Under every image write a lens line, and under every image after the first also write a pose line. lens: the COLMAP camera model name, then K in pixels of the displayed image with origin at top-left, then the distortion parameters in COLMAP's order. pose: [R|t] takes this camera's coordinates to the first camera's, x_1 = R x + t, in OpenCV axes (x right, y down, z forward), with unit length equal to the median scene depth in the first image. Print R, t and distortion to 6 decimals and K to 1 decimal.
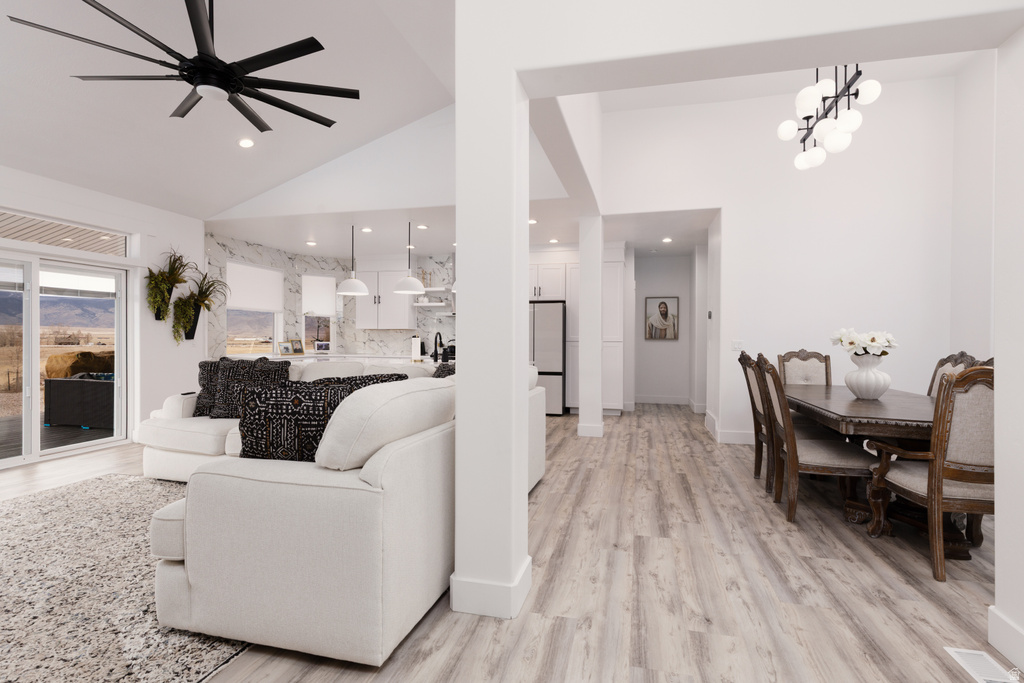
lens RADIAL K [[478.2, 0, 529.9], [0, 478.2, 342.5], [0, 0, 1]] dist [0.009802, -0.001399]
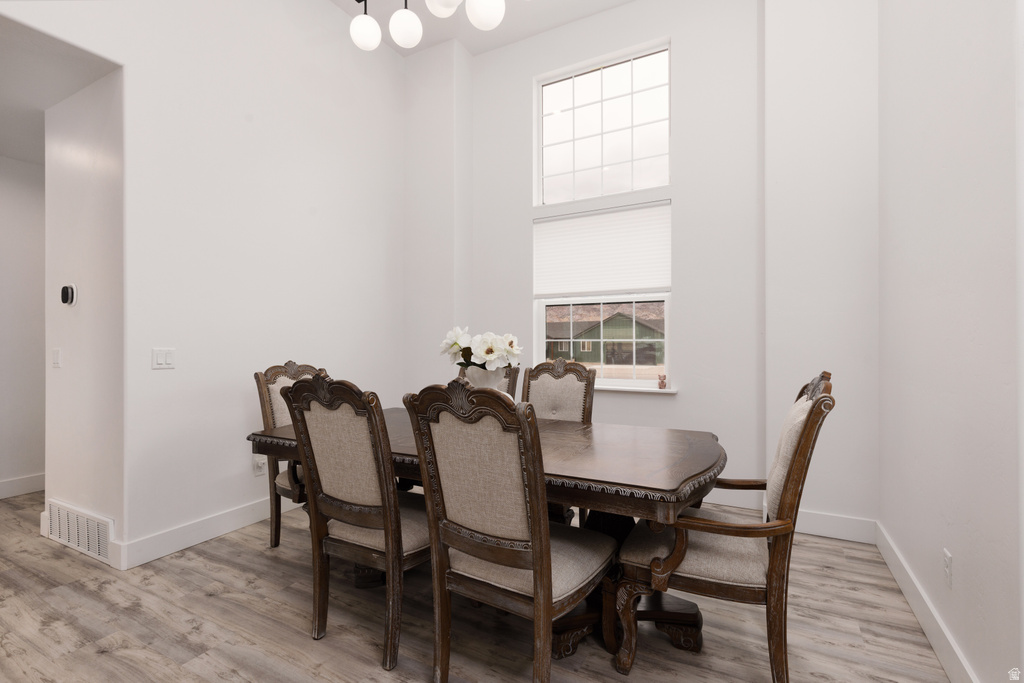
lens RADIAL K [[478.2, 0, 508.8], [0, 478.2, 333.2], [0, 0, 1]] dist [0.009802, -0.001399]
pose [[0.275134, 0.017686, 0.961243, 0.050252], [0.011045, 0.999707, -0.021555, -0.005830], [-0.961342, 0.016547, 0.274858, 0.569133]]
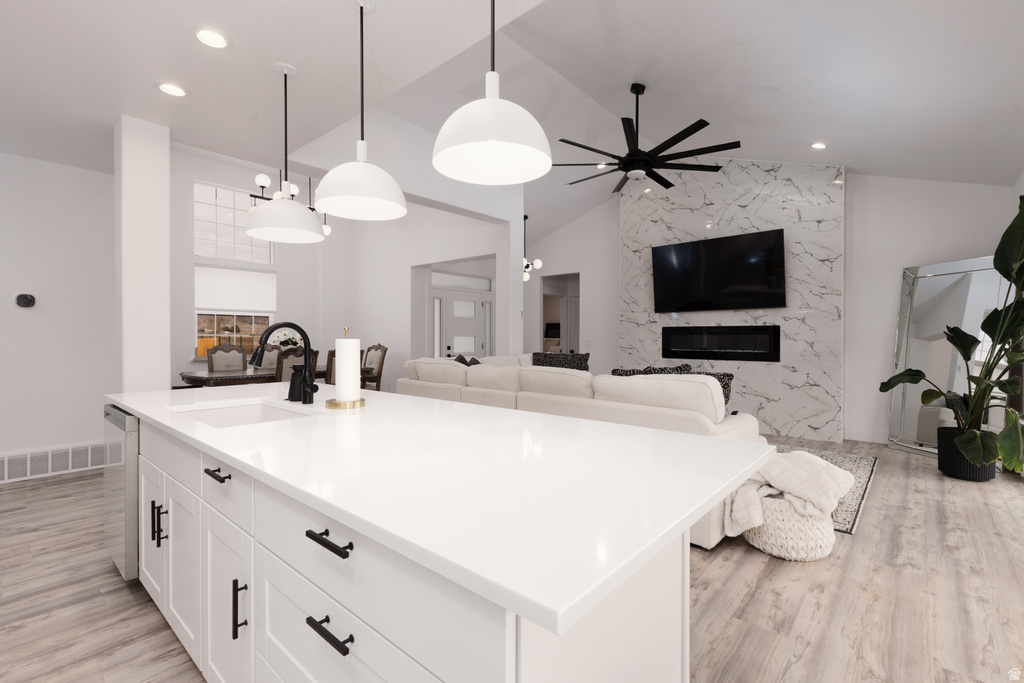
lens RADIAL K [[461.1, 0, 515.1], [0, 461.1, 340.0], [0, 0, 1]] dist [0.005980, -0.000359]
pose [[-0.885029, -0.009874, 0.465431, -0.628650], [-0.002644, 0.999866, 0.016184, -0.019071], [-0.465528, 0.013093, -0.884936, 1.539524]]
